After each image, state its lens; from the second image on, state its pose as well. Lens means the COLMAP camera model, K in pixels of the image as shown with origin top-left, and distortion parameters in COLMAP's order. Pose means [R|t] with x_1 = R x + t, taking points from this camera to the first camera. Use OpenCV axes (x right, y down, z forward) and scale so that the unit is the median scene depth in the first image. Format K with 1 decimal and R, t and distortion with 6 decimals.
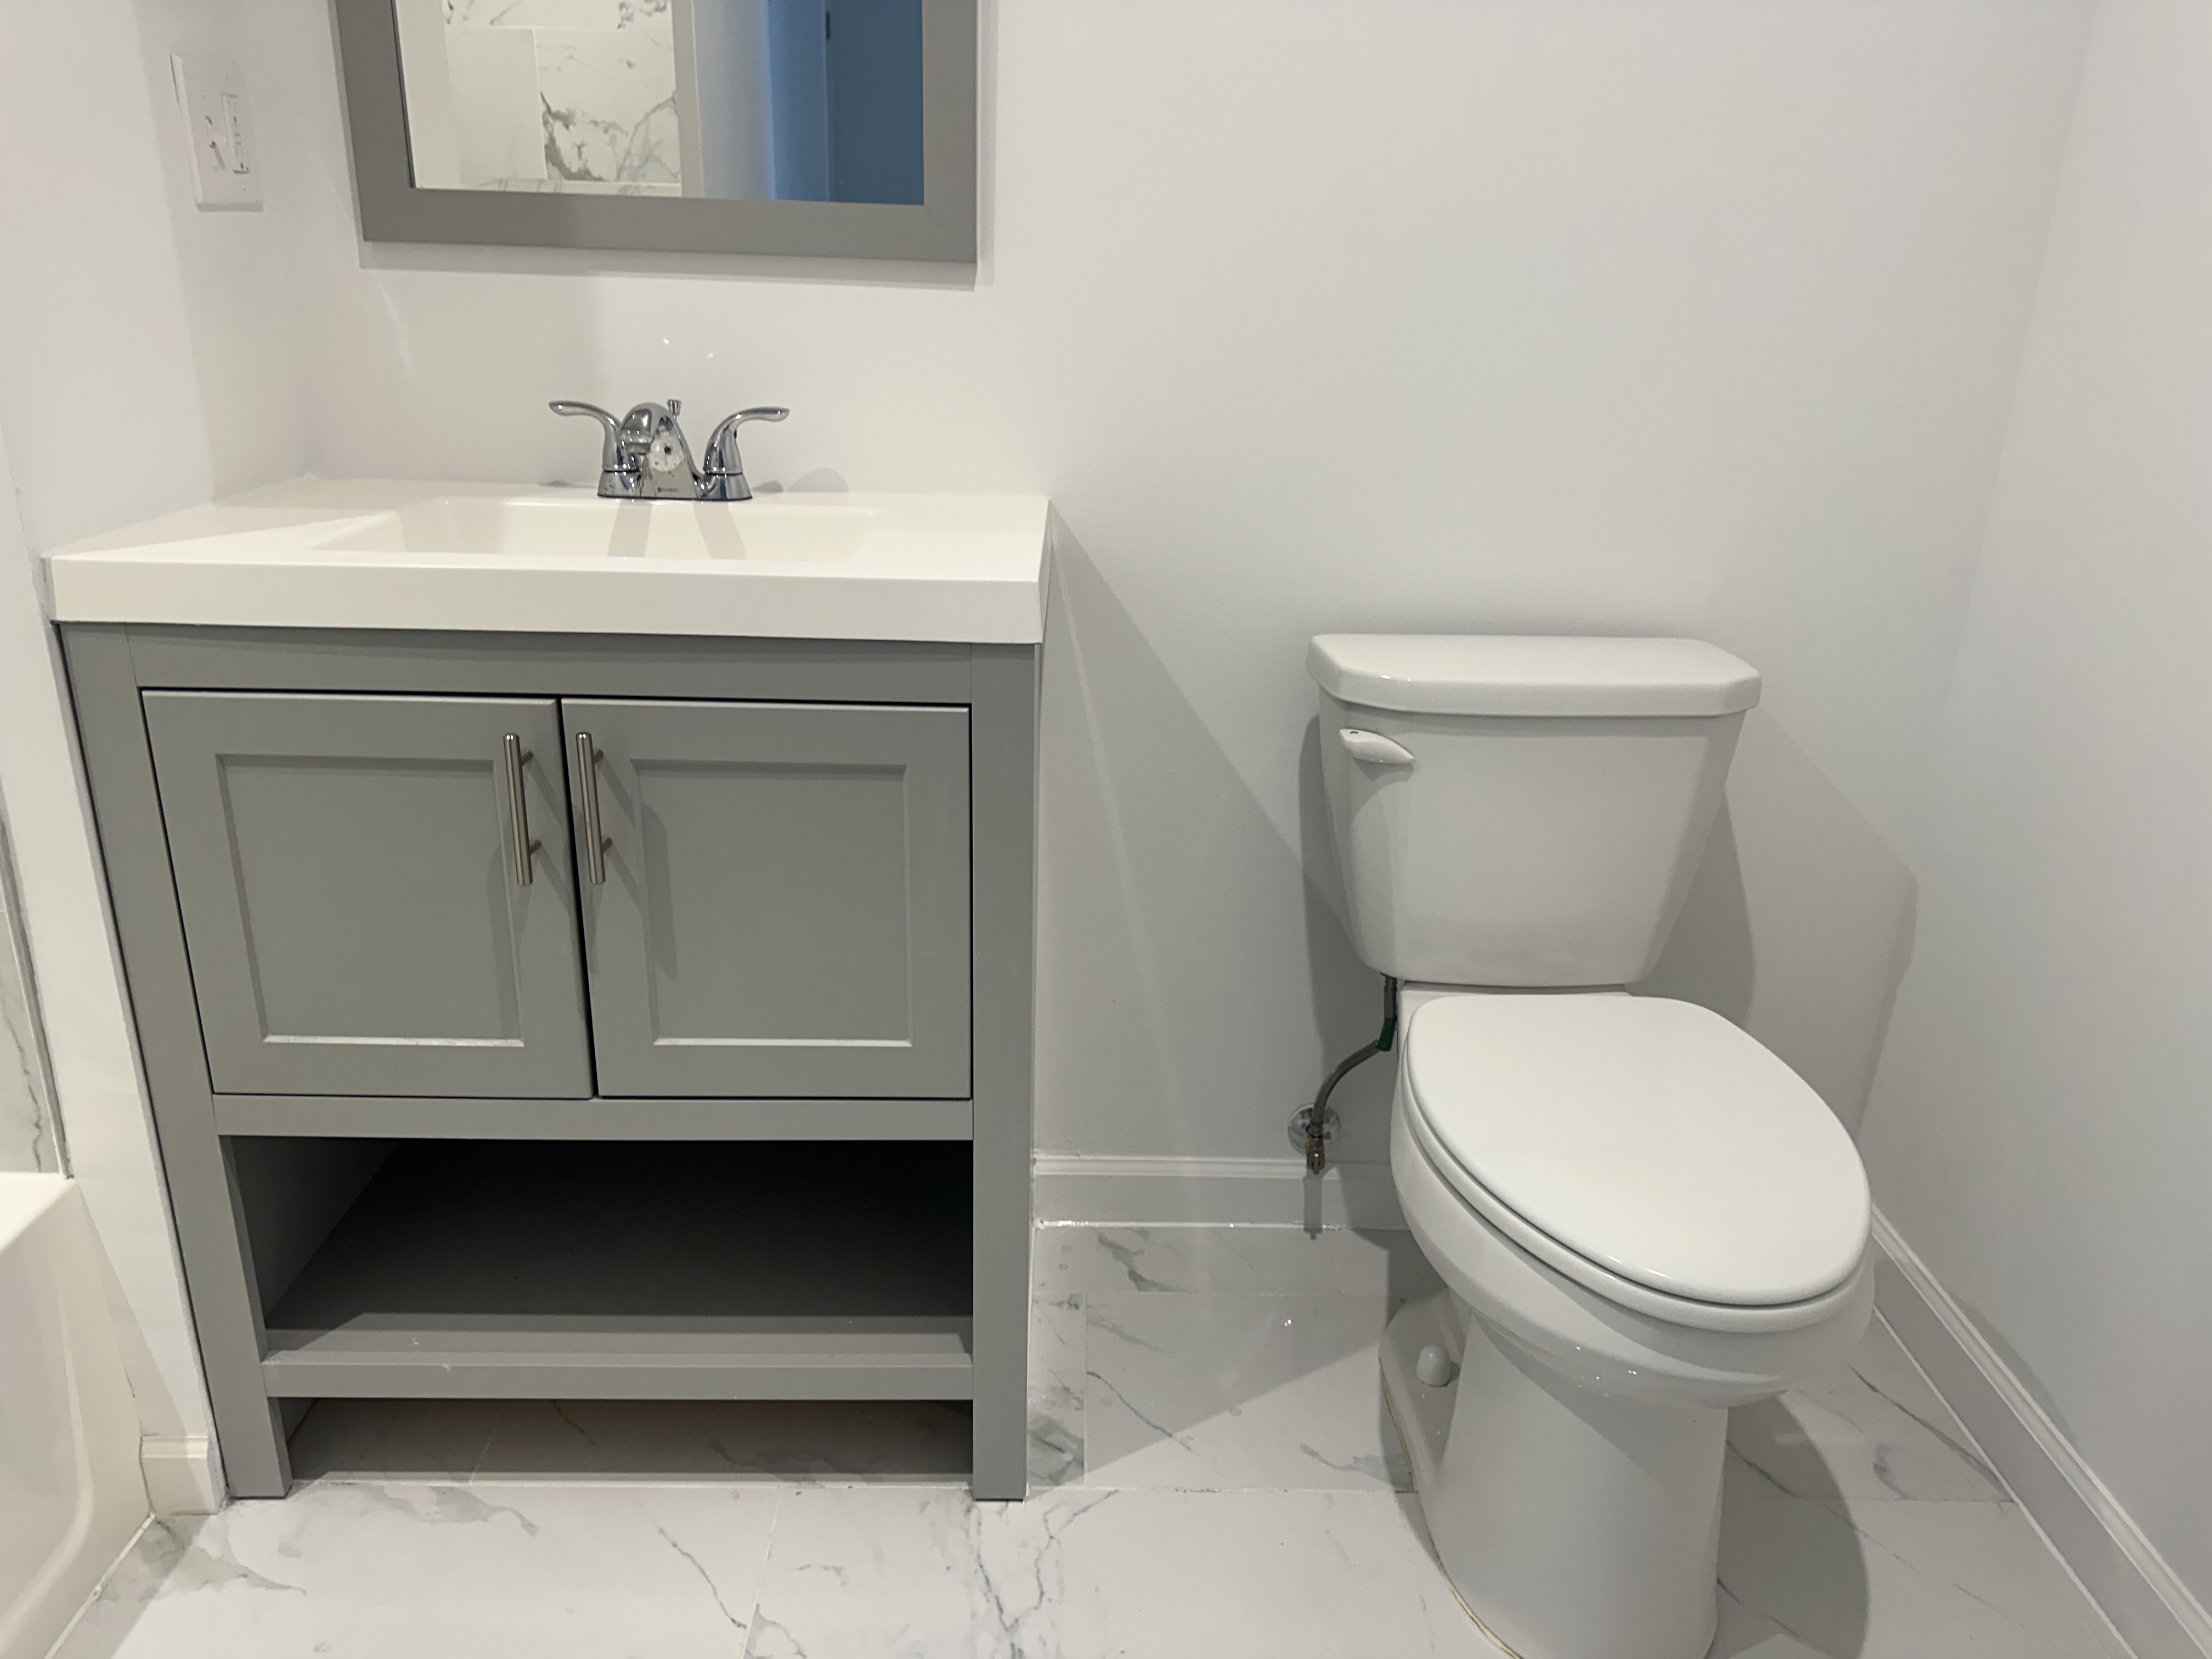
lens RADIAL K [[1596.6, 0, 1106.0], [0, 1596.6, 829.5], [0, 0, 1]] dist [0.021323, -0.024053]
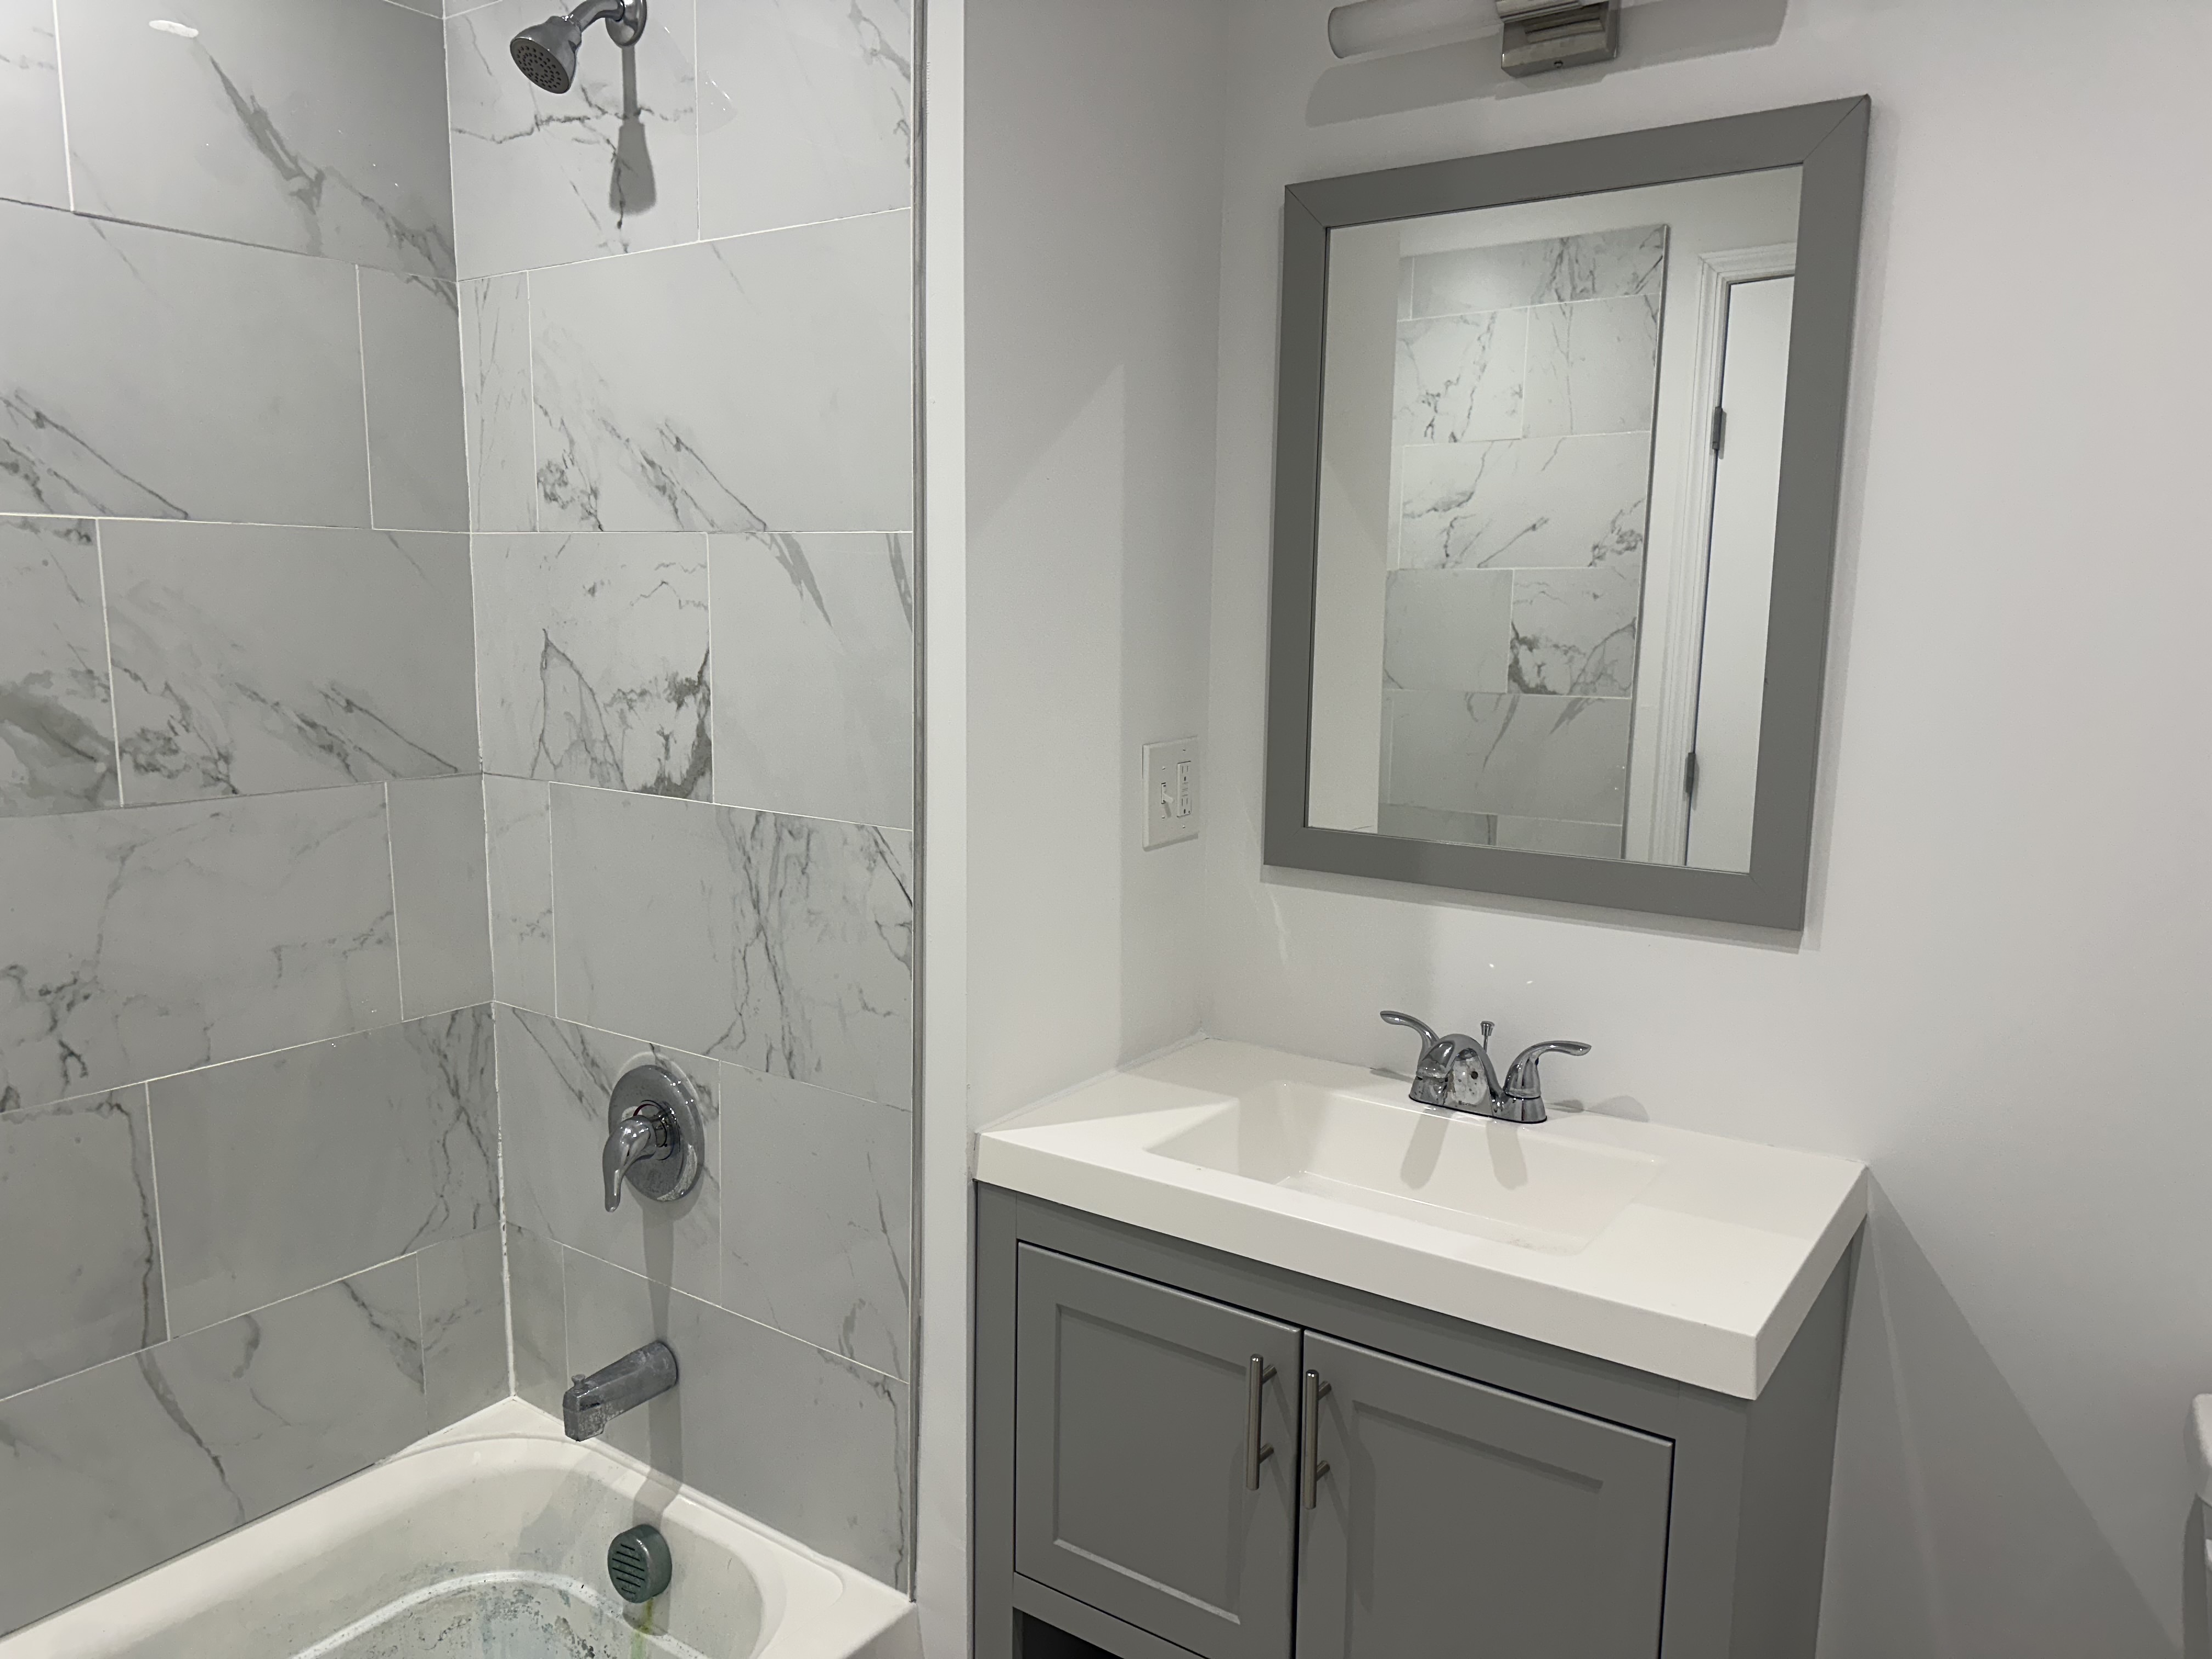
lens RADIAL K [[1610.5, 0, 1141.6], [0, 1610.5, 821.5], [0, 0, 1]] dist [0.074418, -0.031905]
pose [[0.823987, 0.076373, -0.561439, 0.149092], [-0.187523, 0.971792, -0.143021, -0.199215], [0.534679, 0.223130, 0.815065, -0.066889]]
